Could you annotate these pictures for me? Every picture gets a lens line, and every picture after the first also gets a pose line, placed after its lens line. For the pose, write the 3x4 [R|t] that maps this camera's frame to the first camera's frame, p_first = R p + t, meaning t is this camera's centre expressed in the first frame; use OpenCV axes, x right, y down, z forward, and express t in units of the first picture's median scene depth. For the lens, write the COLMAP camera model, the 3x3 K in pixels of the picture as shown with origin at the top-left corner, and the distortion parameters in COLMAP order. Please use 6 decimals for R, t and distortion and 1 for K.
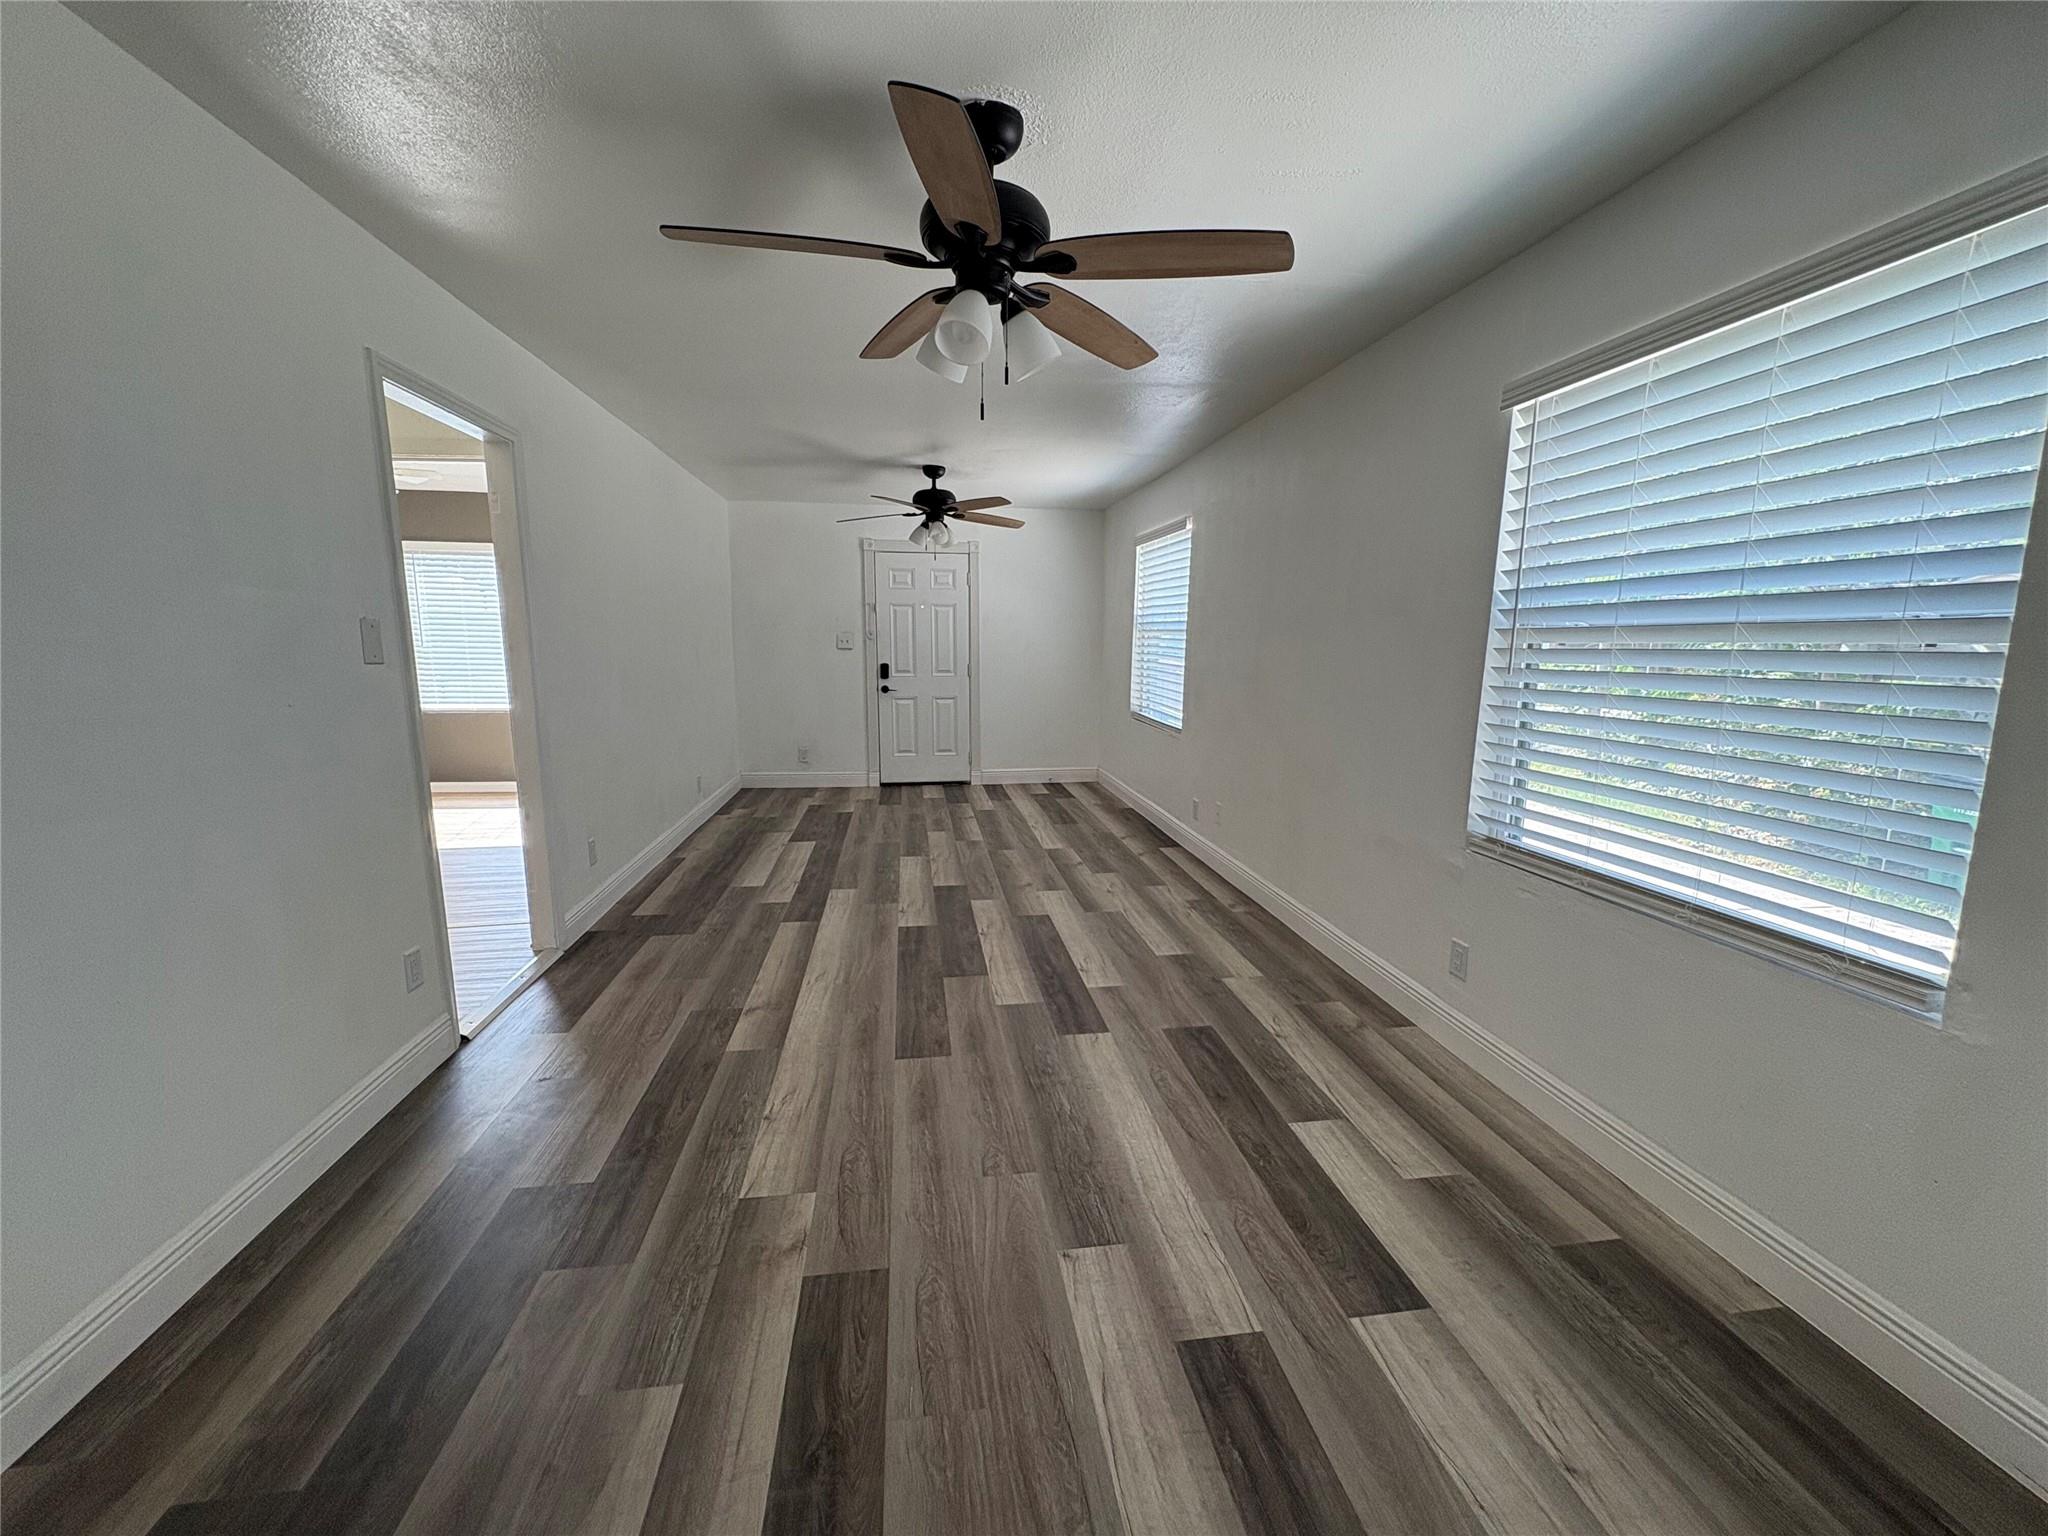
lens RADIAL K [[822.7, 0, 1021.7], [0, 822.7, 761.8], [0, 0, 1]] dist [0.002946, 0.000529]
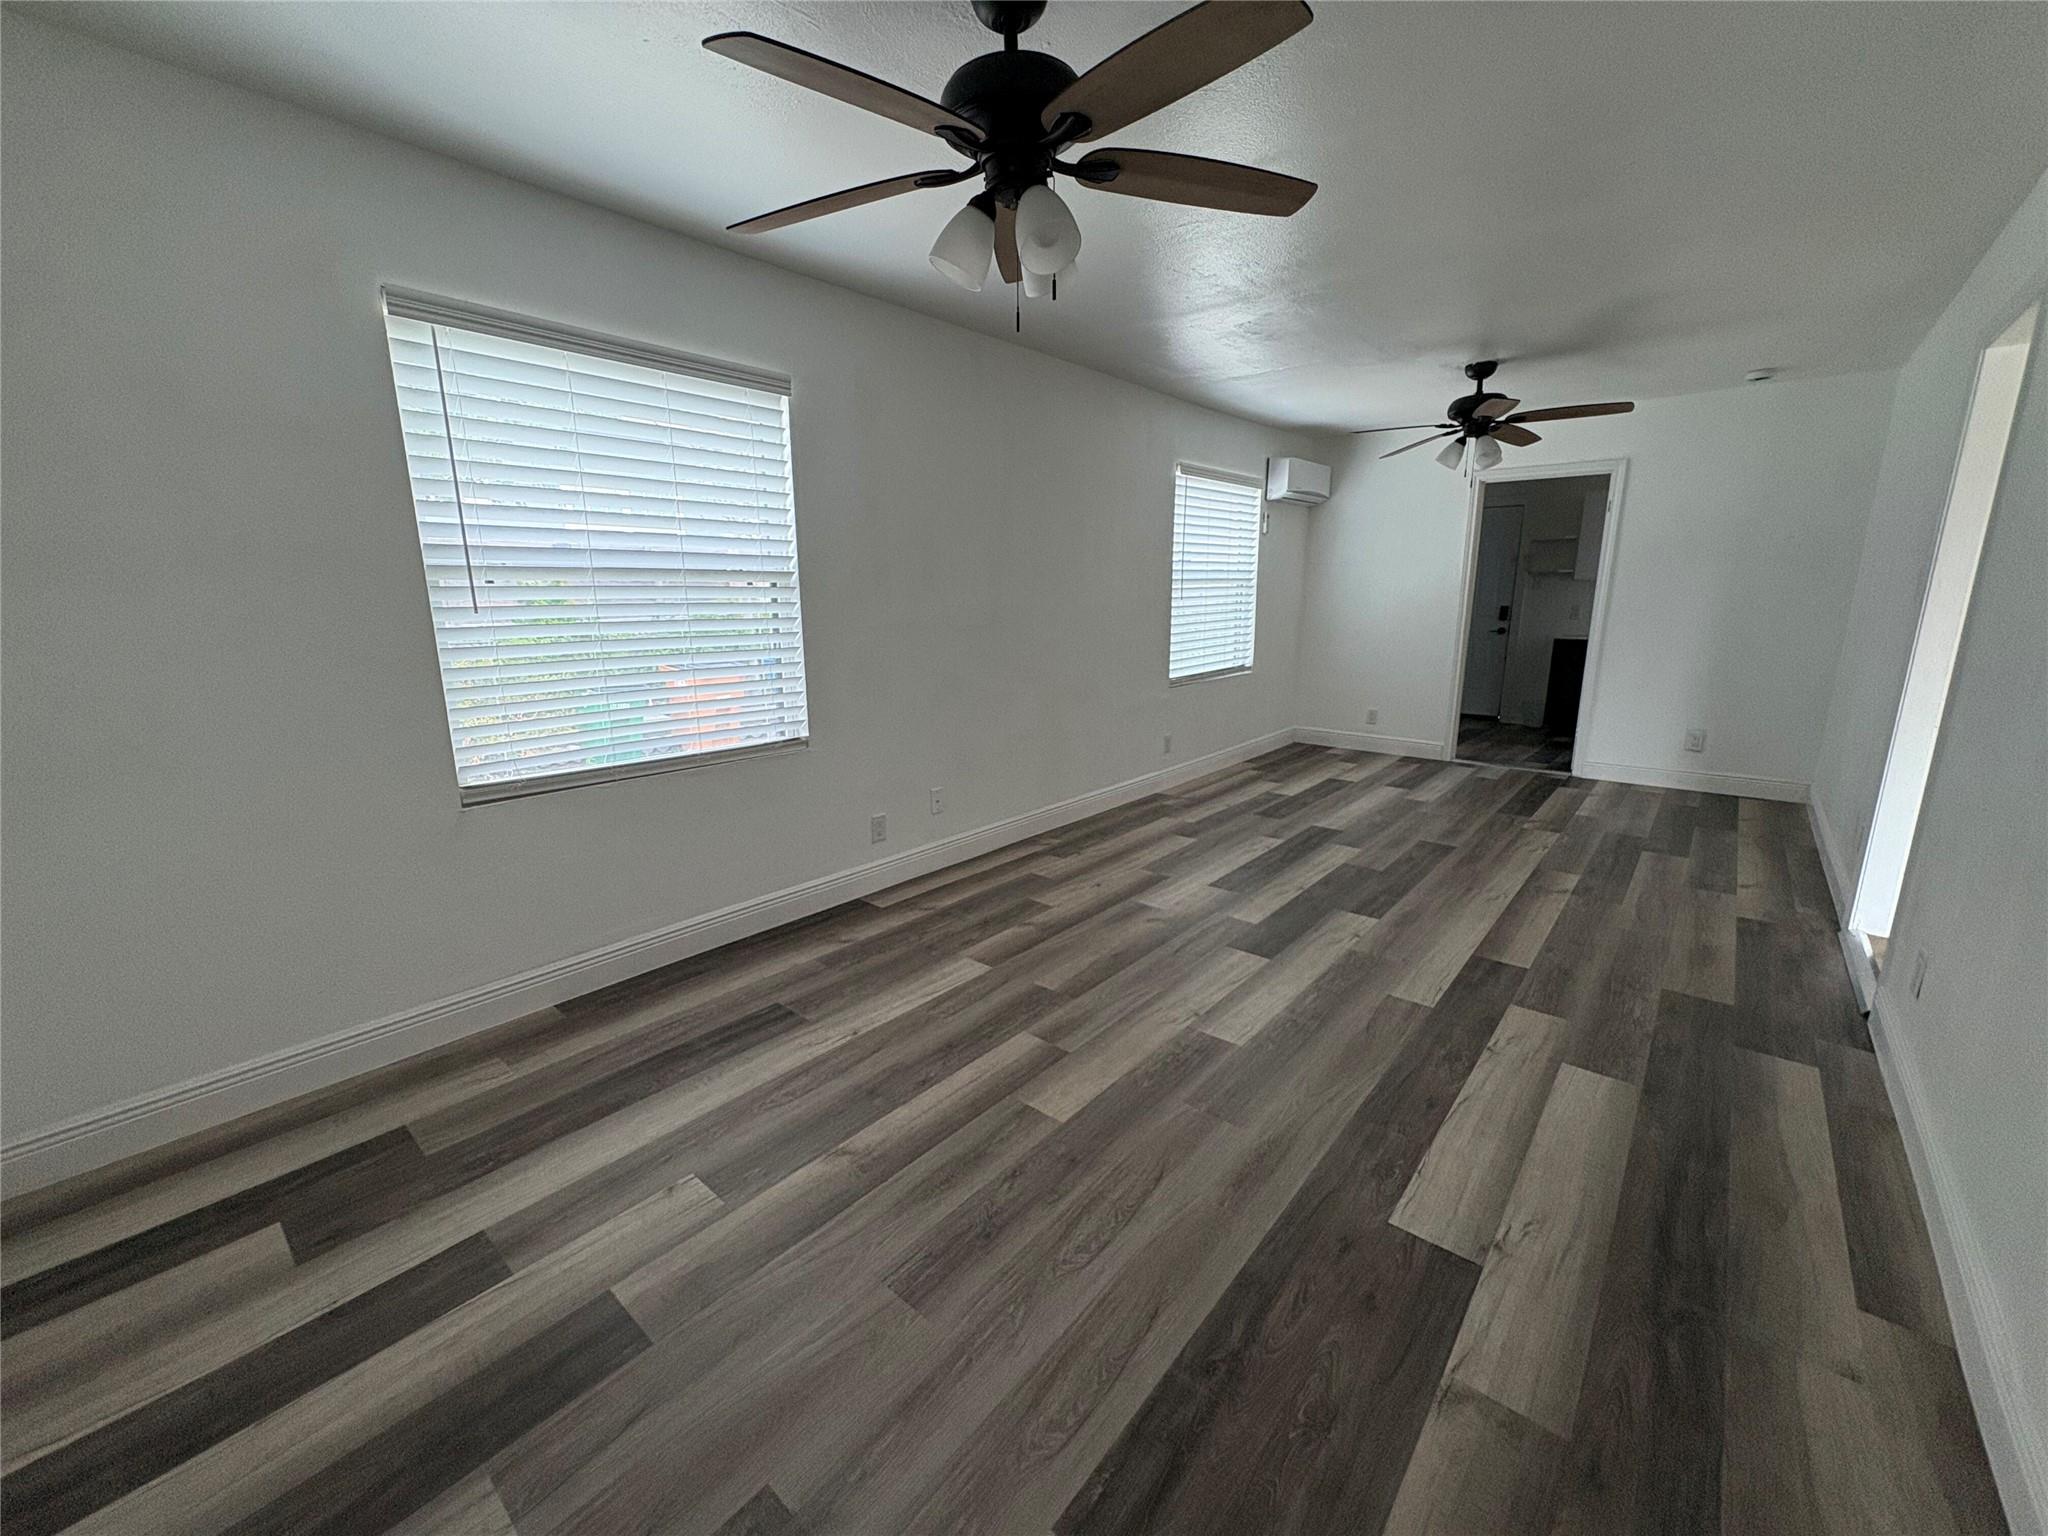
lens RADIAL K [[815.5, 0, 1024.0], [0, 815.5, 768.0], [0, 0, 1]] dist [-0.001746, 0.000097]
pose [[-0.660244, -0.162460, 0.733269, -0.560425], [0.116891, 0.942200, 0.314000, -0.292448], [-0.741899, 0.293029, -0.603092, 1.935820]]
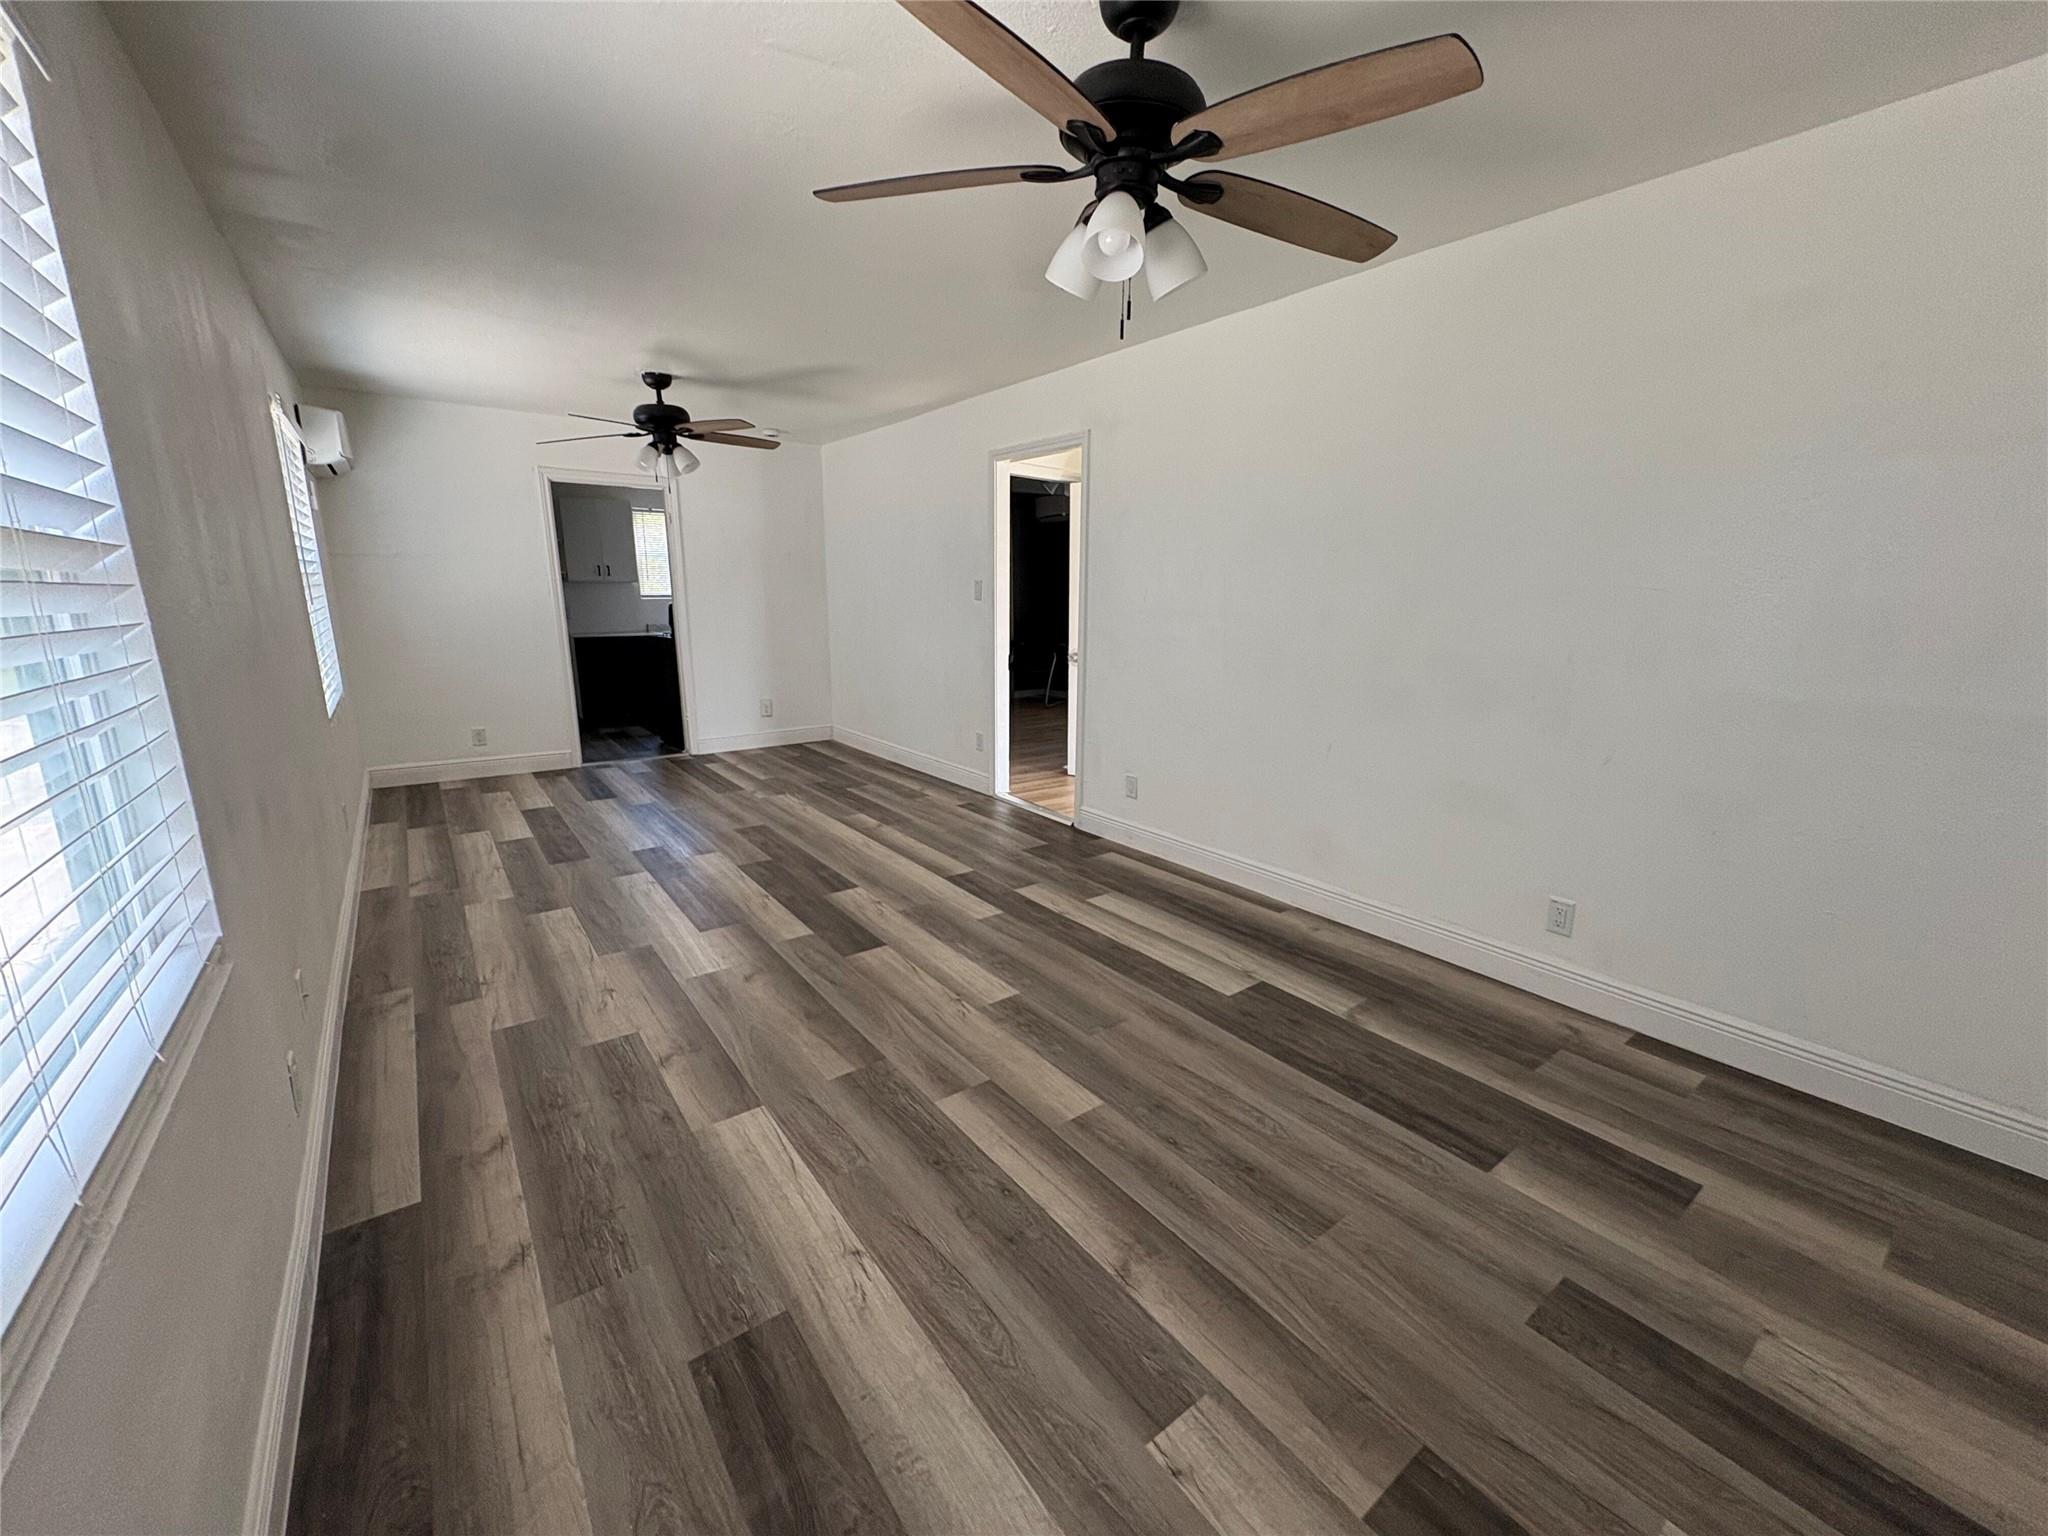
lens RADIAL K [[815.5, 0, 1024.0], [0, 815.5, 768.0], [0, 0, 1]] dist [-0.001746, 0.000097]
pose [[-0.875775, 0.091975, -0.473876, 0.137715], [-0.085489, 0.936611, 0.339781, -0.305565], [0.475089, 0.338083, -0.812398, 2.022995]]
